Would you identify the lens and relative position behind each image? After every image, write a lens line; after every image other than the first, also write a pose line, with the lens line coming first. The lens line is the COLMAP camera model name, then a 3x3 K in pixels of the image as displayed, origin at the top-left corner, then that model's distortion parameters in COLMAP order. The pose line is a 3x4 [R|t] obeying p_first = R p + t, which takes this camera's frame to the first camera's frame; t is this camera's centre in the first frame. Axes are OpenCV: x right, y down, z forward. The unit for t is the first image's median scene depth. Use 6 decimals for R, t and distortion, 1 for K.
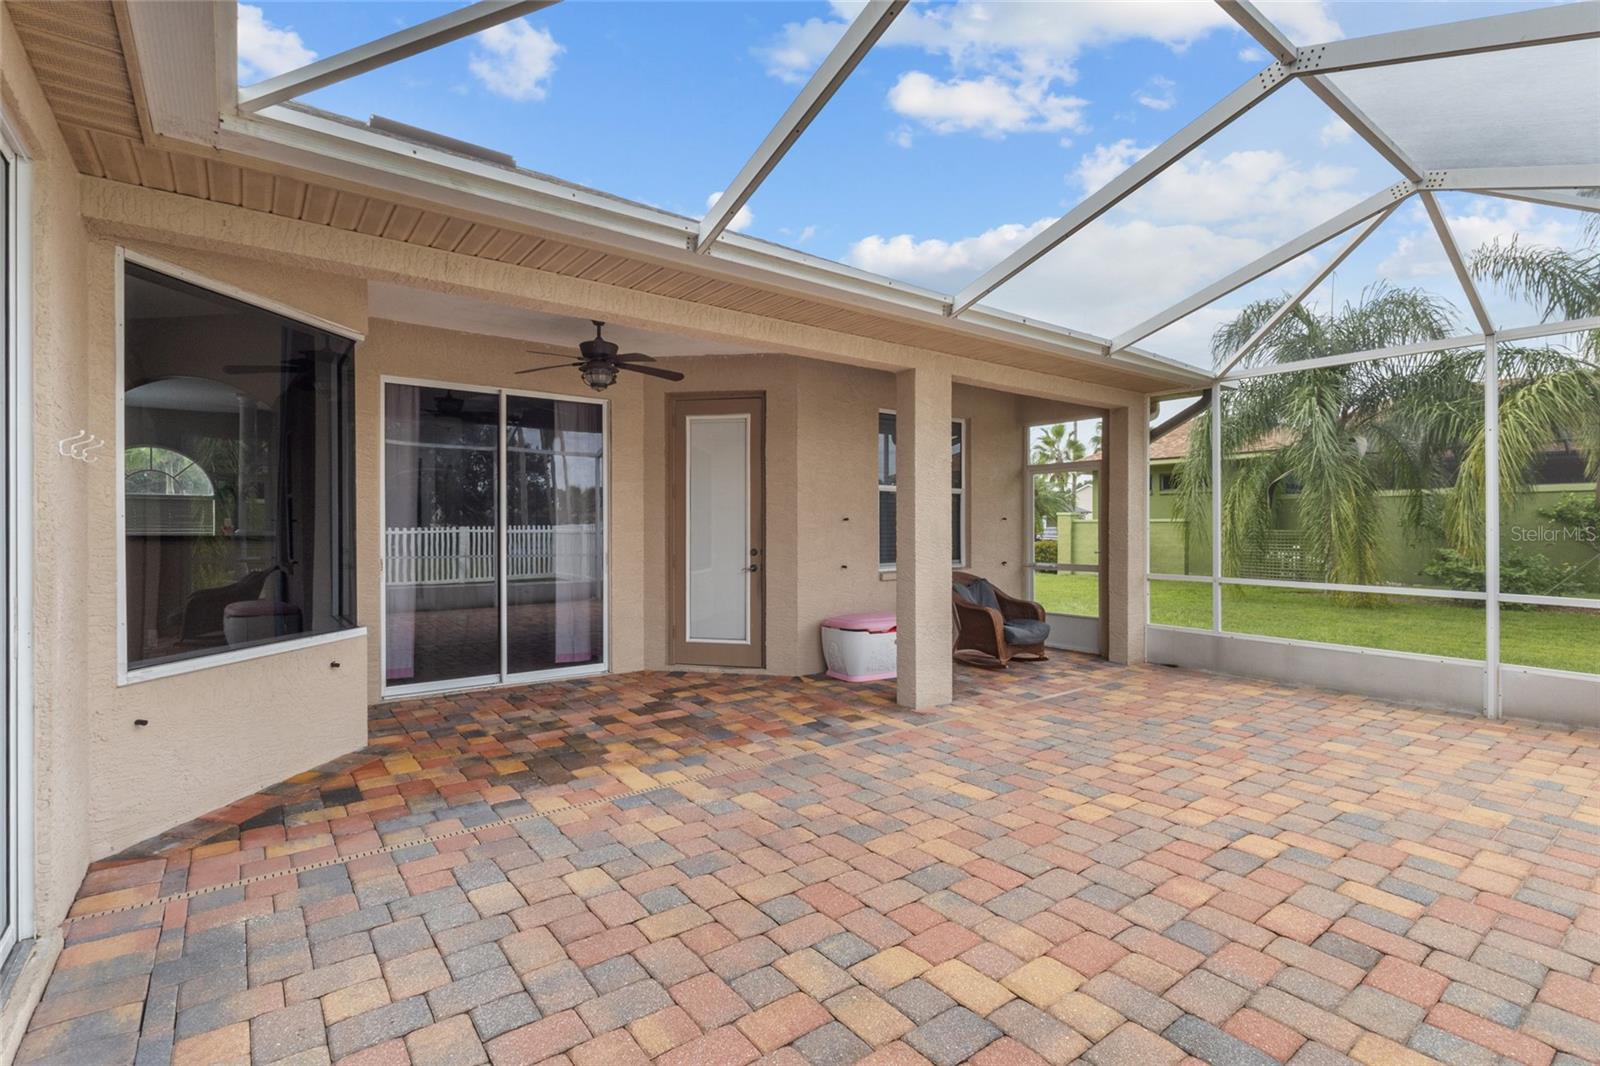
lens RADIAL K [[740.4, 0, 798.1], [0, 740.4, 527.8], [0, 0, 1]] dist [0.005248, 0.001509]
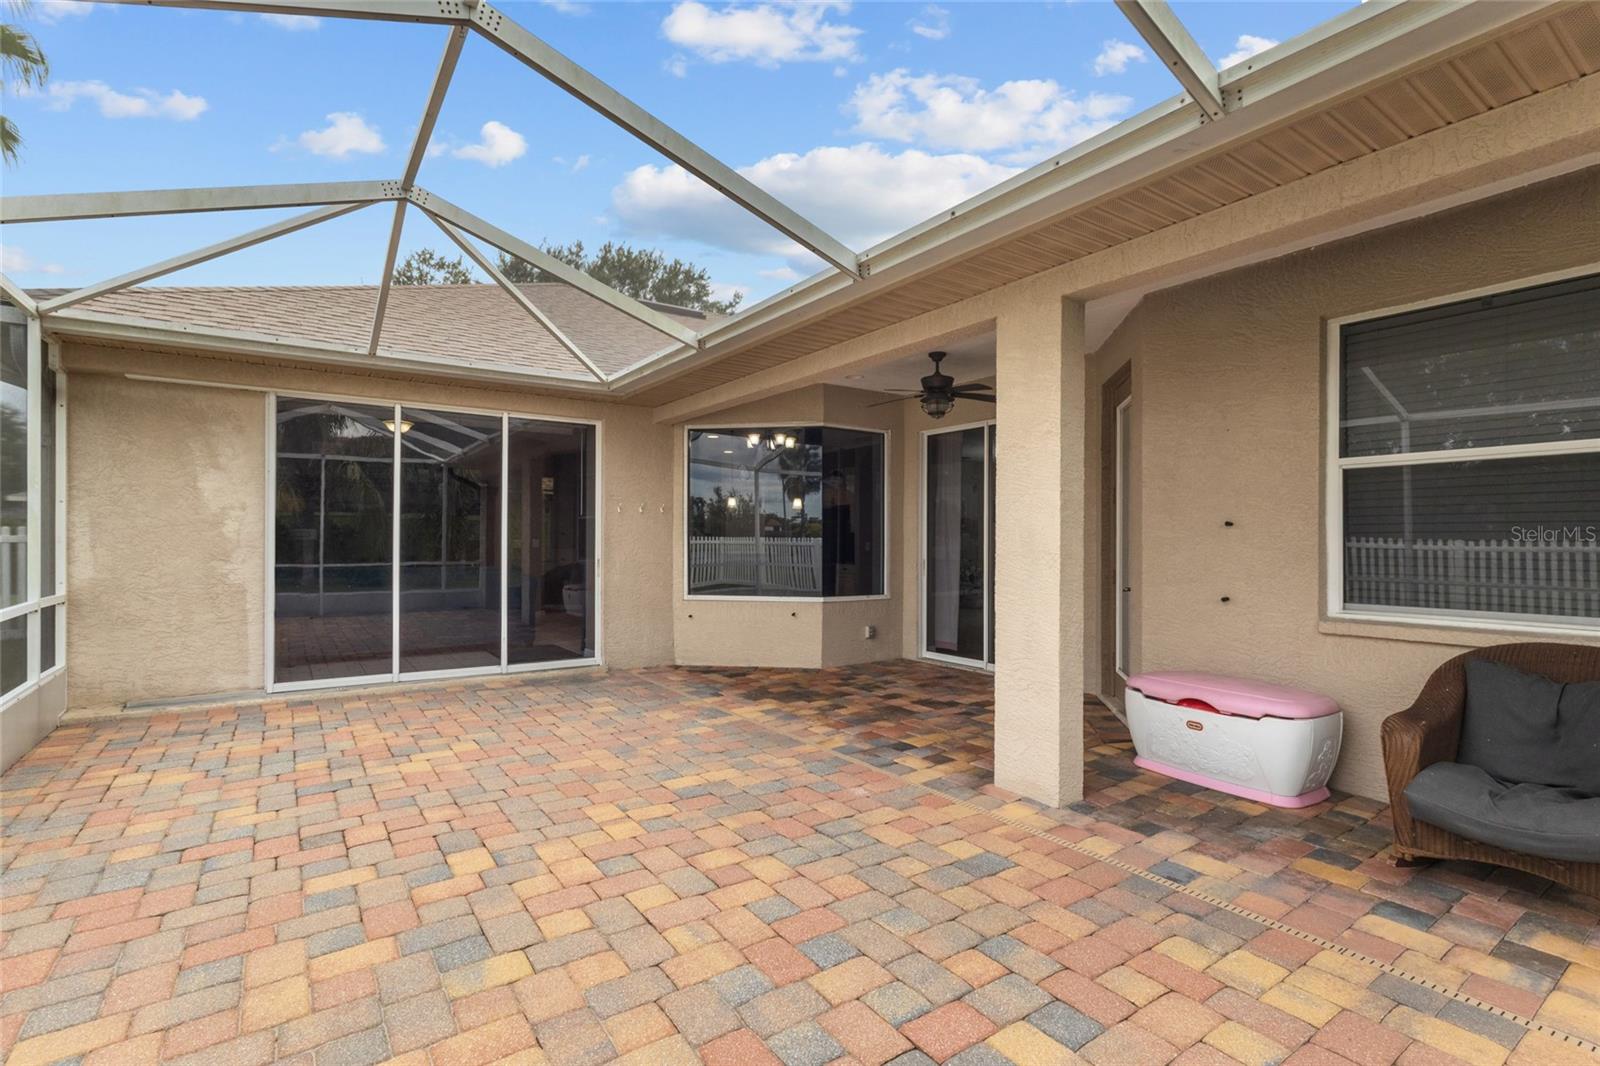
lens RADIAL K [[740.4, 0, 798.1], [0, 740.4, 527.8], [0, 0, 1]] dist [0.005248, 0.001509]
pose [[-0.043604, -0.018815, -0.998872, 1.247396], [-0.003472, 0.999819, -0.018681, 0.008696], [0.999043, 0.002654, -0.043662, 1.161641]]
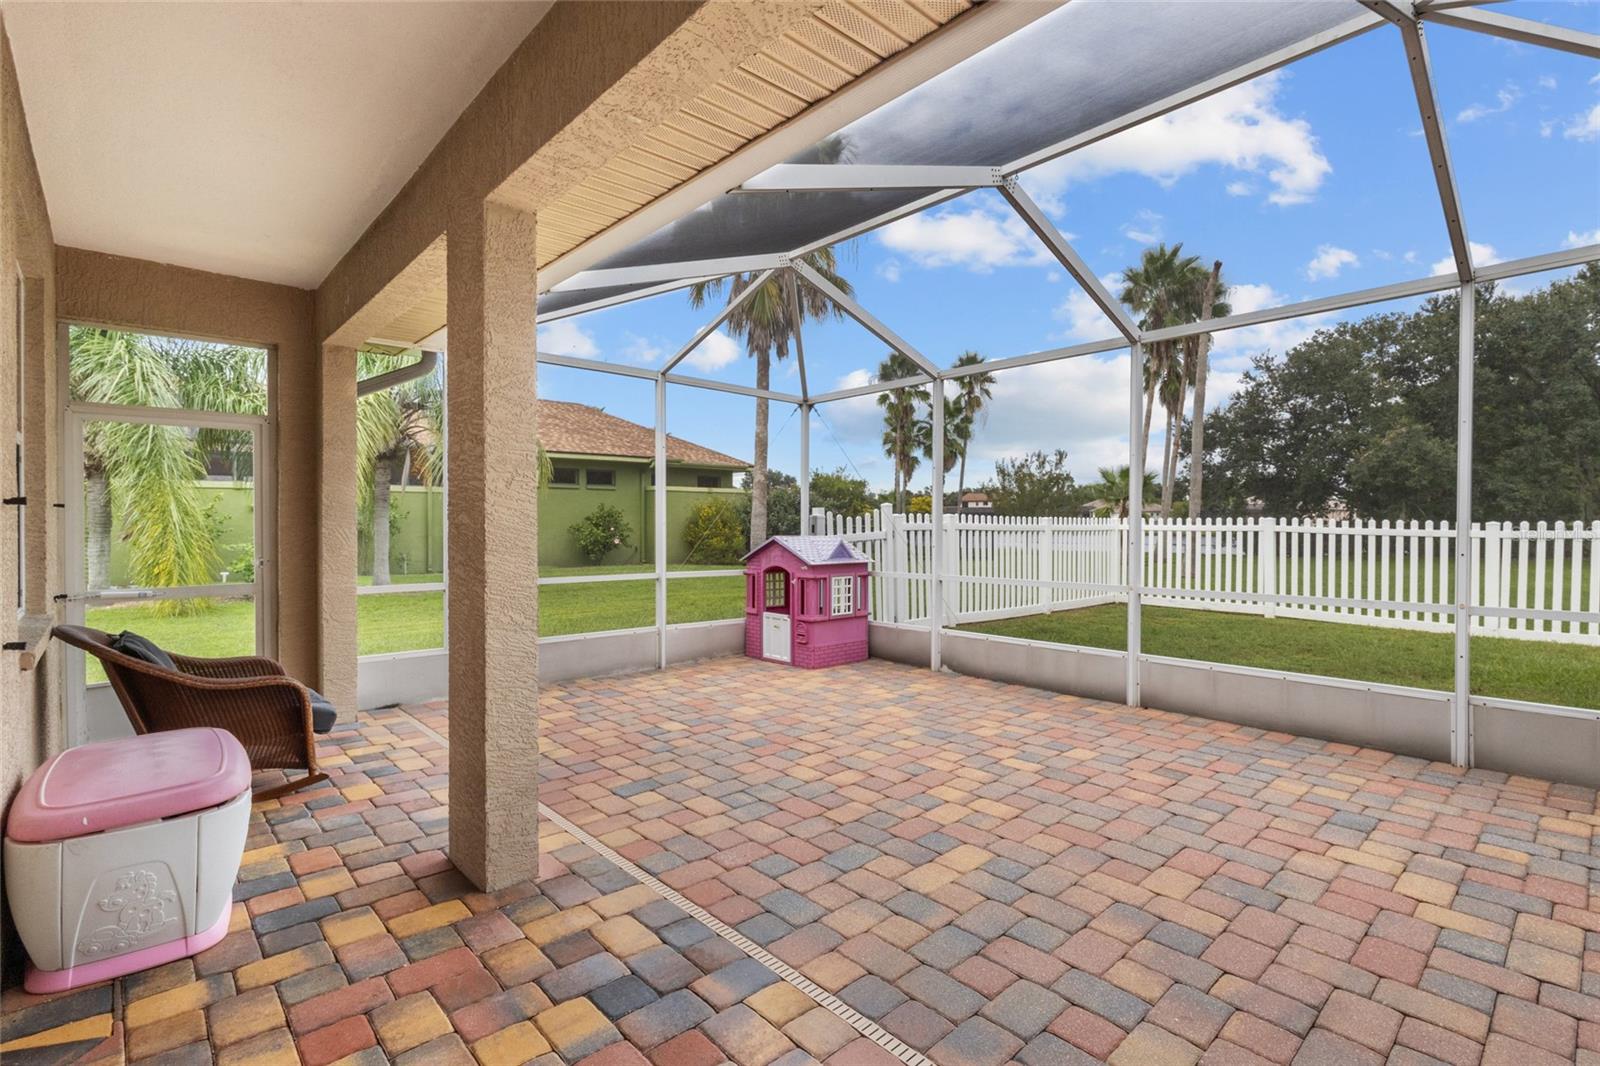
lens RADIAL K [[740.4, 0, 798.1], [0, 740.4, 527.8], [0, 0, 1]] dist [0.005248, 0.001509]
pose [[-0.091735, -0.011368, 0.995719, -0.513133], [-0.001529, 0.999935, 0.011276, -0.006110], [-0.995782, -0.000488, -0.091746, 1.201401]]
